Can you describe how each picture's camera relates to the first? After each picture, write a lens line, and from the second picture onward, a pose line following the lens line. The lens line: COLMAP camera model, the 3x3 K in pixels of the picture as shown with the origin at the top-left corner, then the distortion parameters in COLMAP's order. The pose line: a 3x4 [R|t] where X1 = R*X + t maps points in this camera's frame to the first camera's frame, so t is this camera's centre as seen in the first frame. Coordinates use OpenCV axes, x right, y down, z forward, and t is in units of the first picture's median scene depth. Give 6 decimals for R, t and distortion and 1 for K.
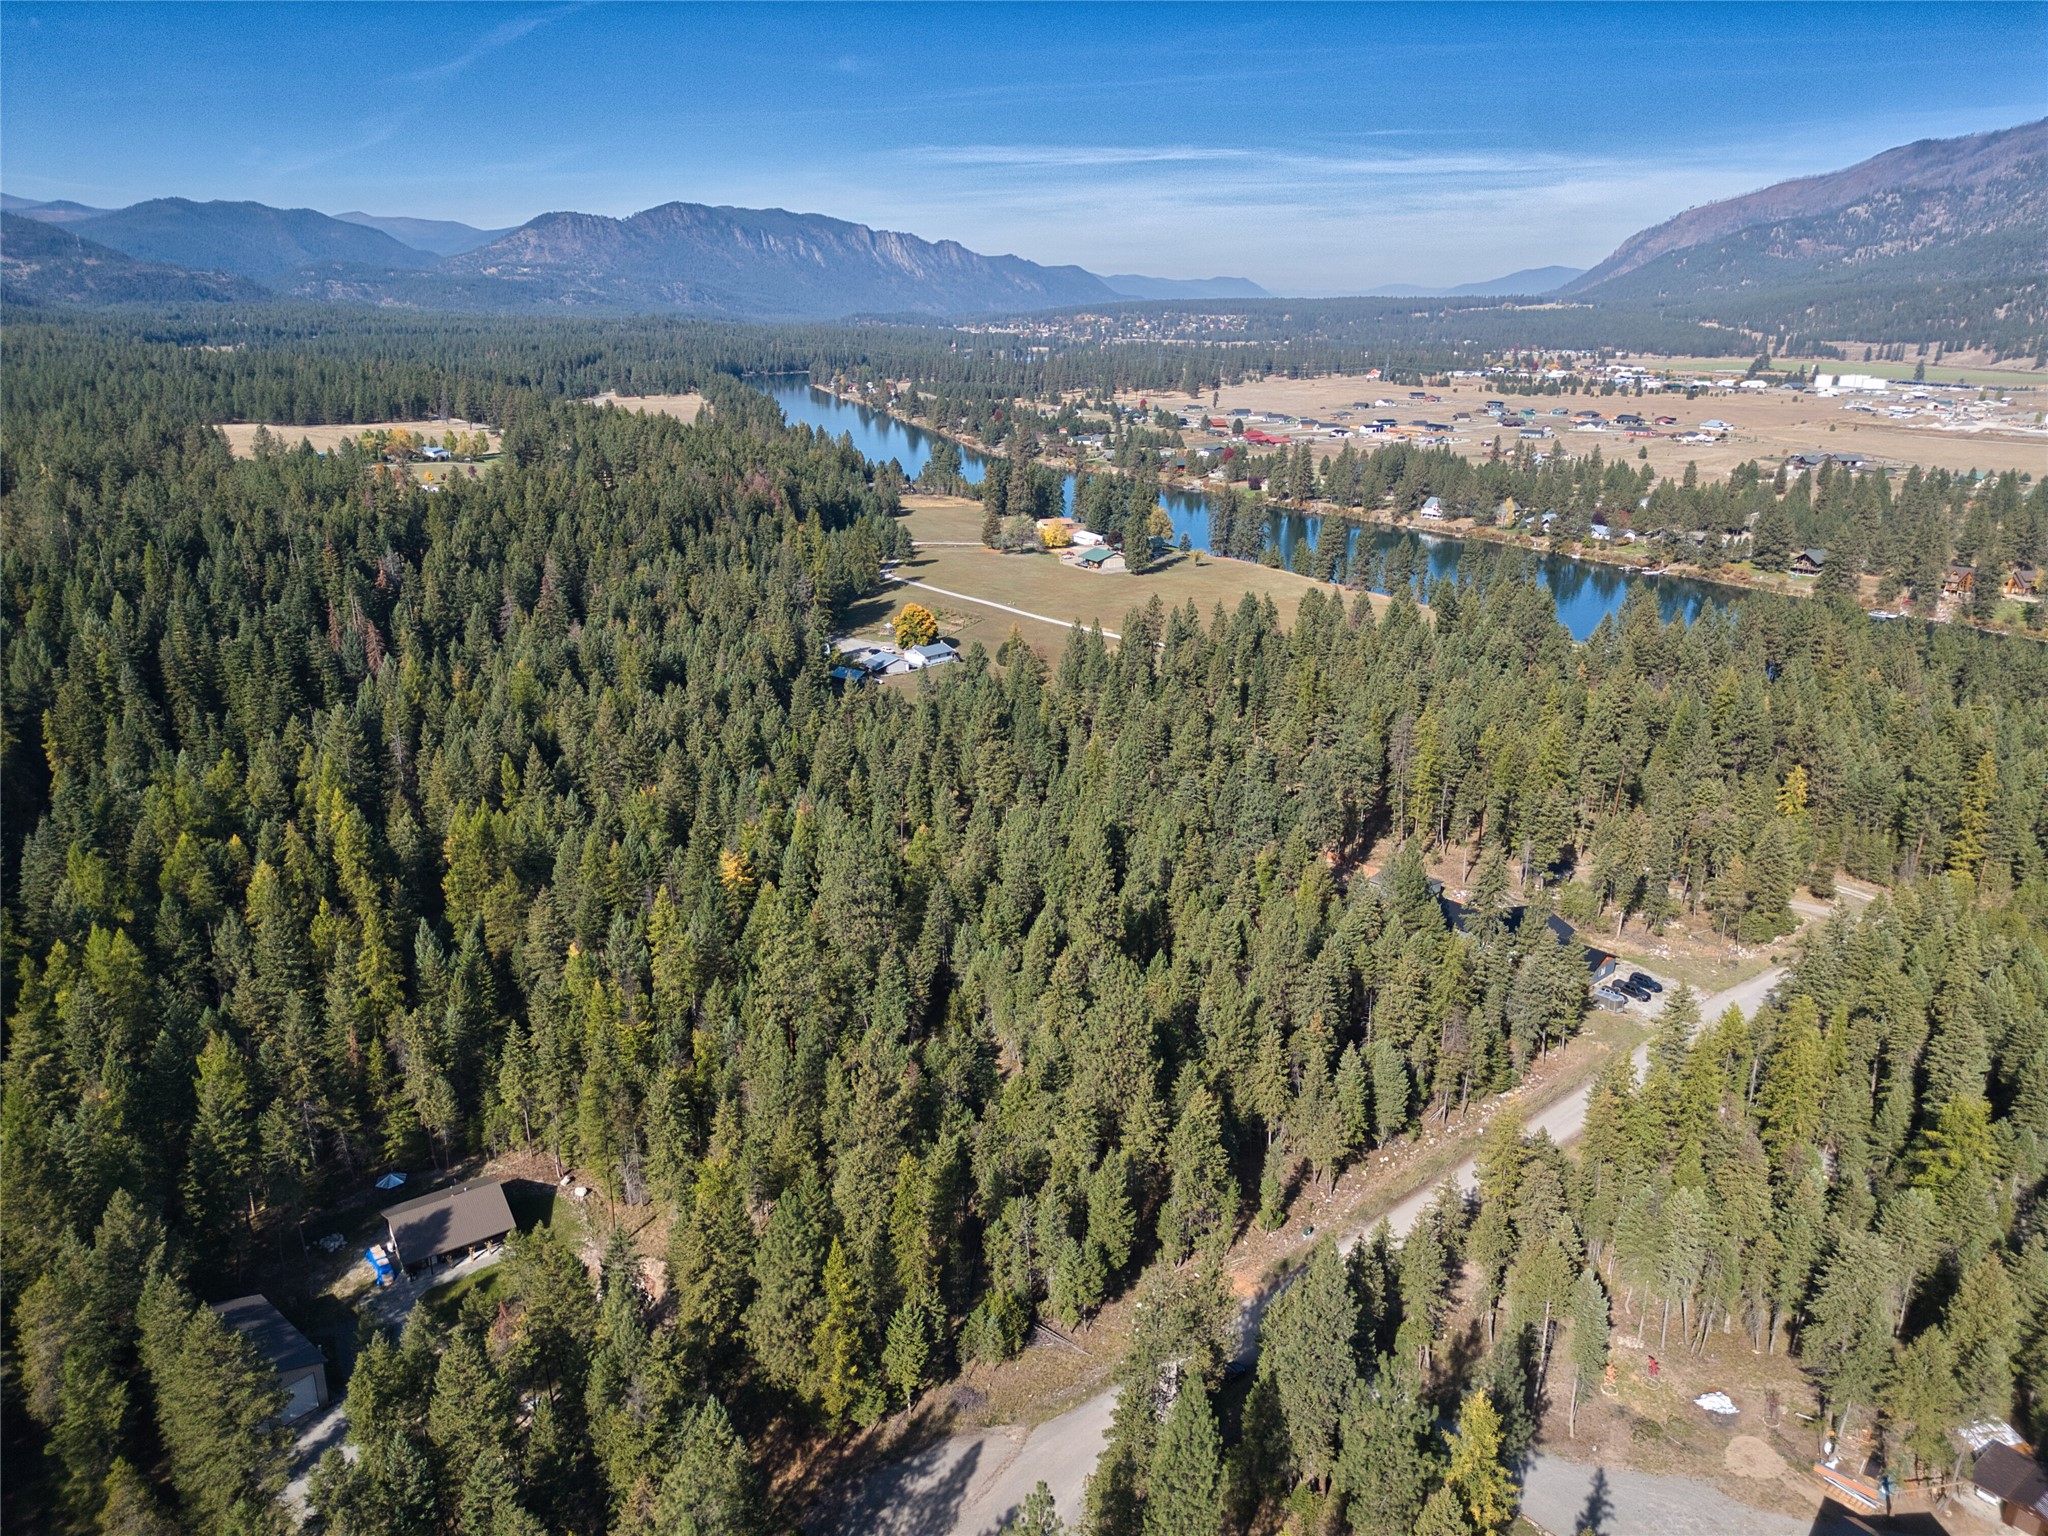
lens RADIAL K [[1419.3, 0, 1015.4], [0, 1419.3, 774.1], [0, 0, 1]] dist [0.070523, -0.062071]
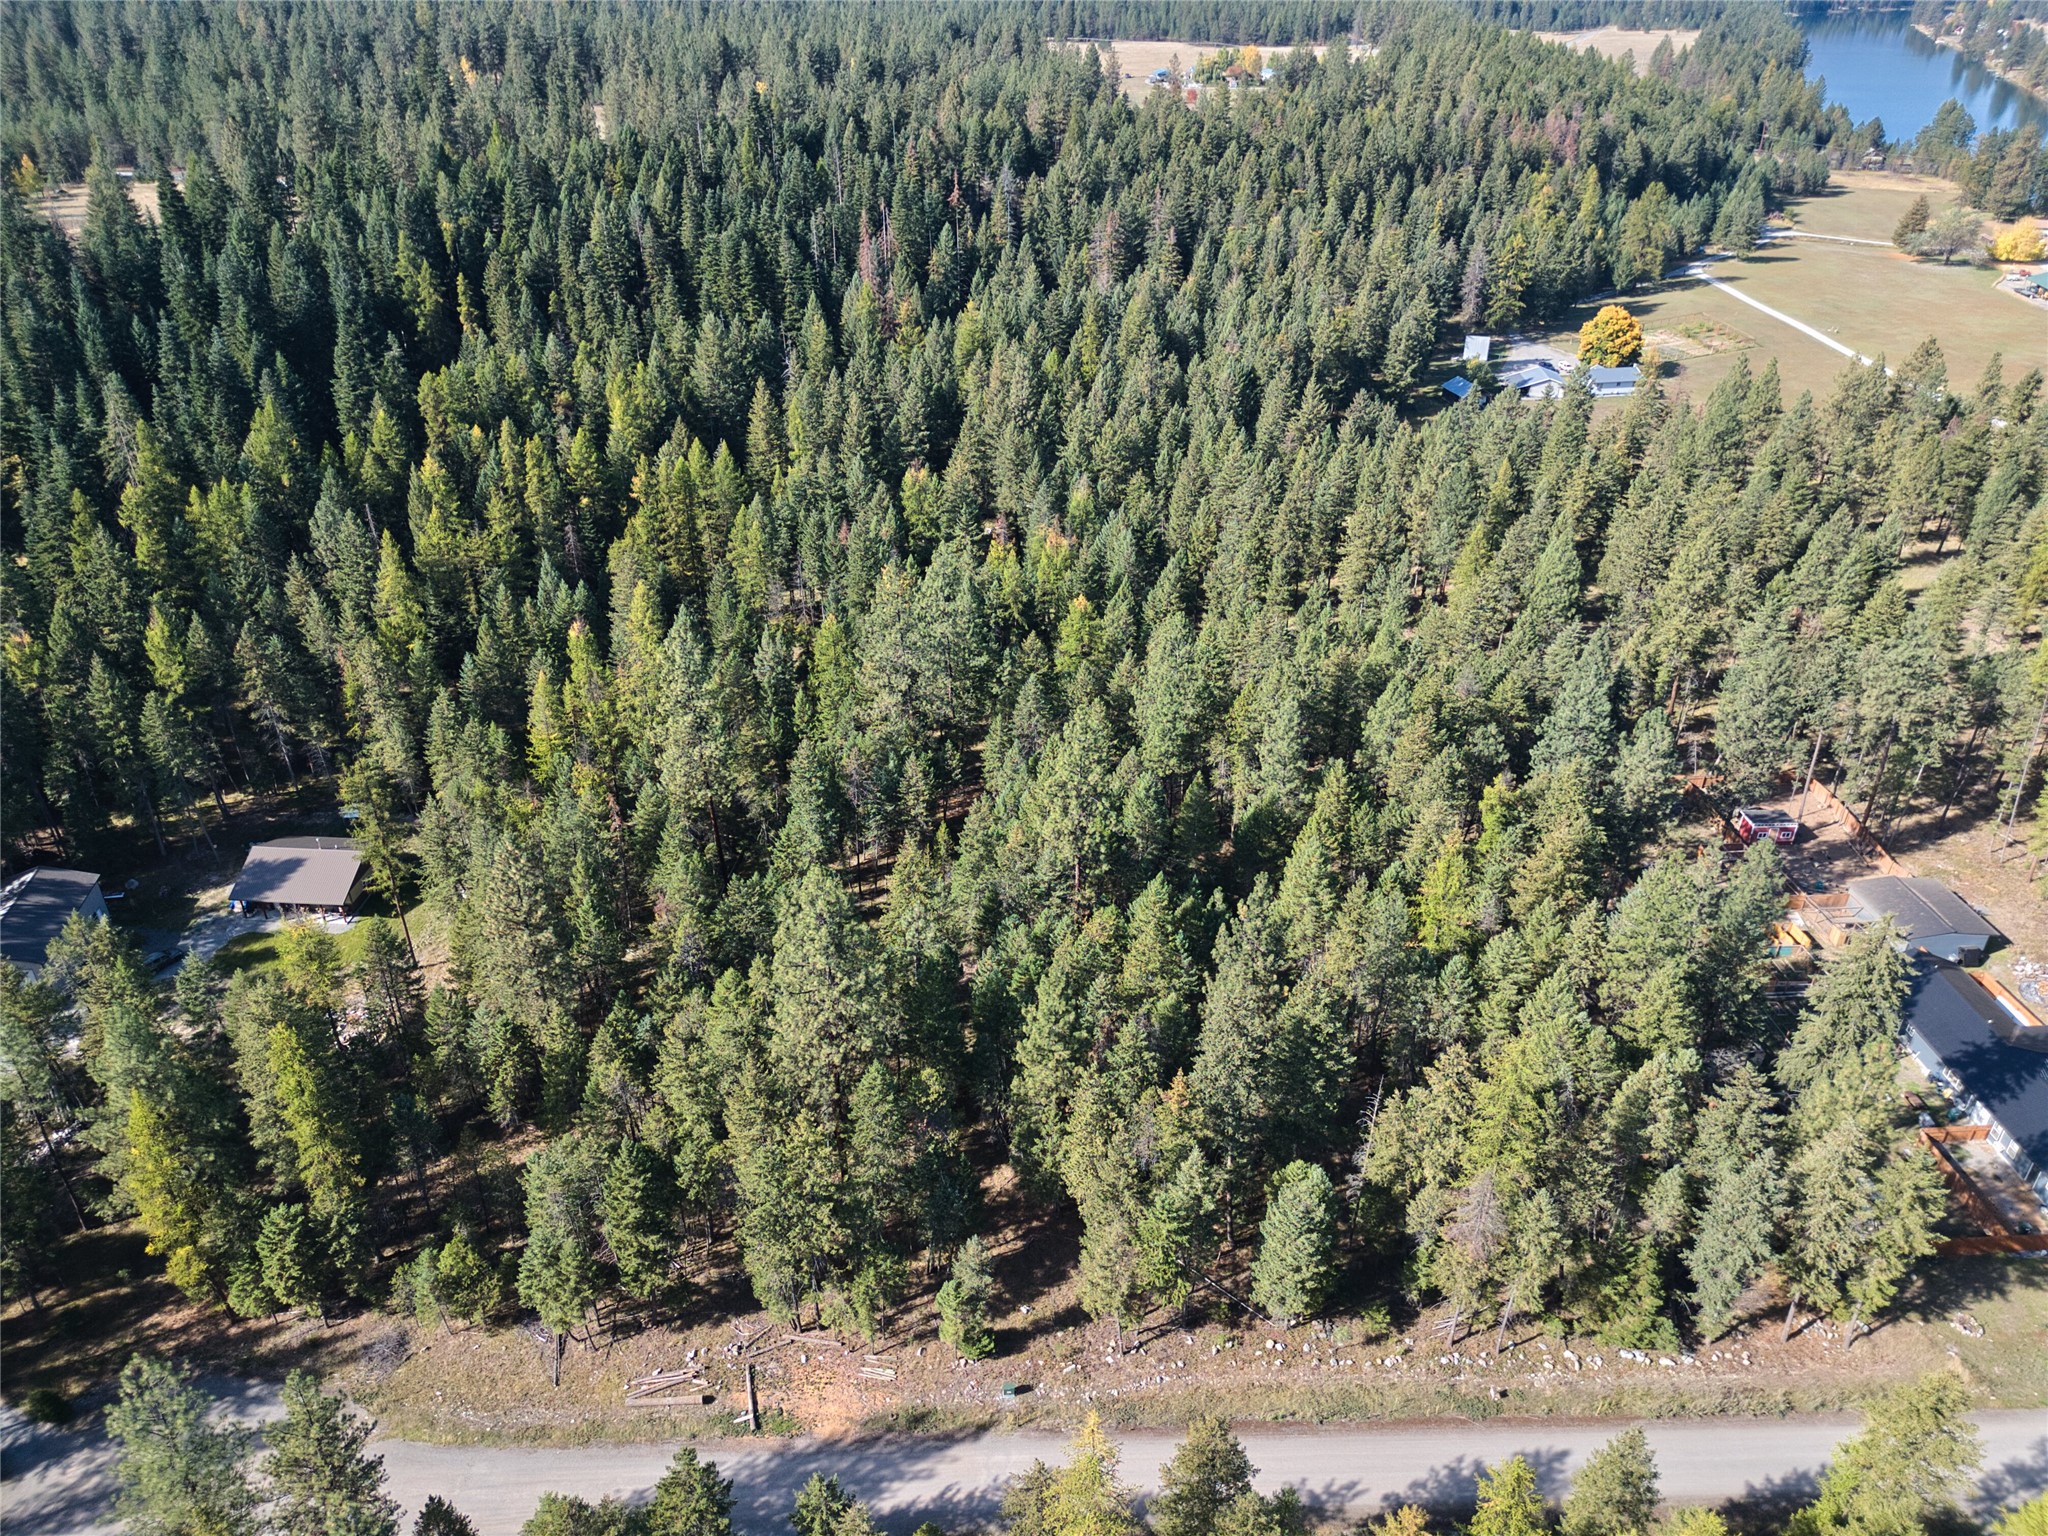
lens RADIAL K [[1419.3, 0, 1025.0], [0, 1419.3, 770.8], [0, 0, 1]] dist [0.070523, -0.062071]
pose [[0.779502, 0.317949, -0.539709, 0.124234], [-0.197067, 0.942330, 0.270515, -0.026236], [0.594594, -0.104508, 0.797205, 0.148747]]
